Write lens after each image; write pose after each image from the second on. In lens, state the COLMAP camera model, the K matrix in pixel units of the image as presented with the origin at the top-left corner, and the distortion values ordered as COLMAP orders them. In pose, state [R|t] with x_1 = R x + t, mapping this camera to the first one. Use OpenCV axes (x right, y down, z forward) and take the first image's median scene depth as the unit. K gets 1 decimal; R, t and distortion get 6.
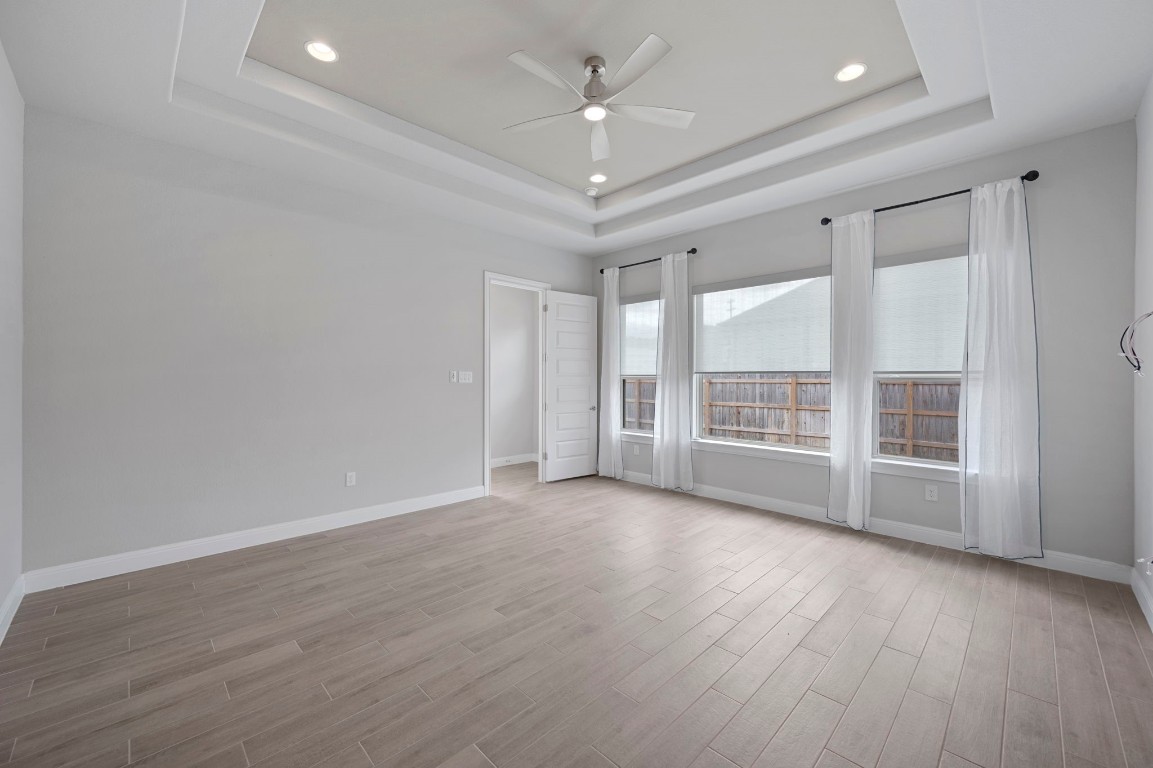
lens RADIAL K [[451.0, 0, 575.7], [0, 451.0, 379.5], [0, 0, 1]] dist [0.000538, -0.000034]
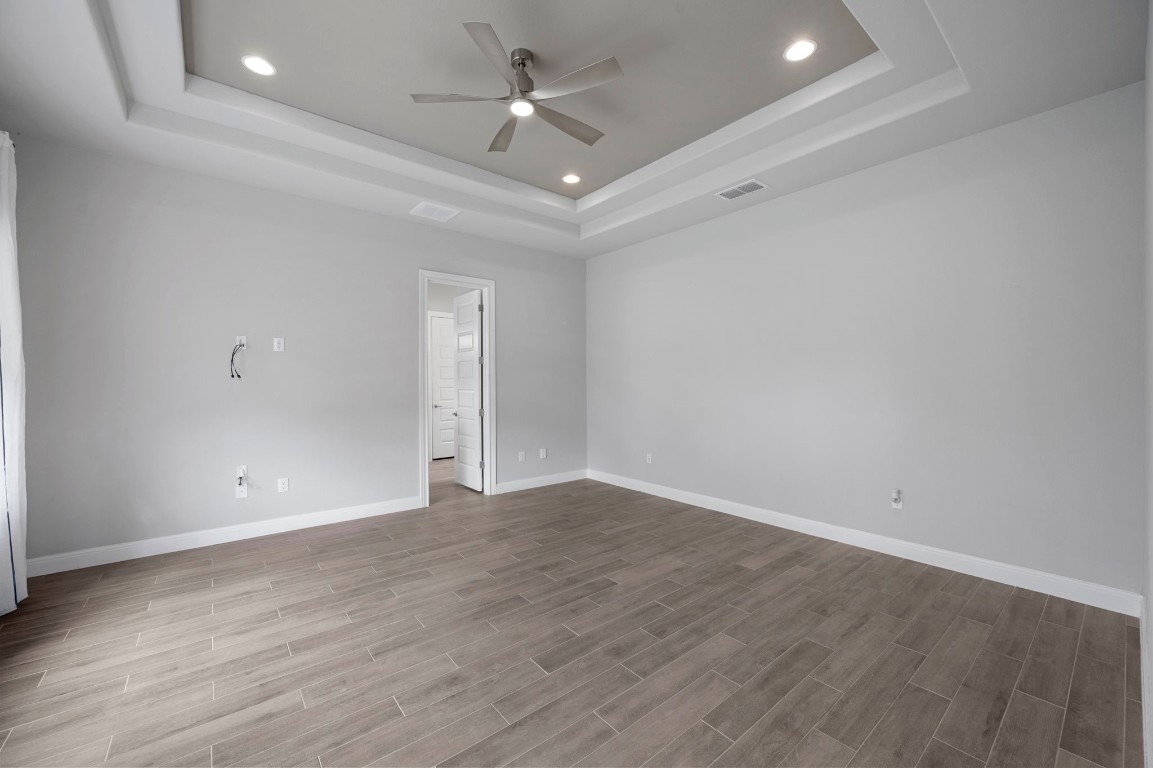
lens RADIAL K [[451.0, 0, 578.8], [0, 451.0, 387.5], [0, 0, 1]] dist [0.000538, -0.000034]
pose [[-0.995405, 0.000763, 0.095750, -0.154568], [0.001958, 0.999921, 0.012394, -0.002944], [-0.095733, 0.012524, -0.995328, 1.742265]]
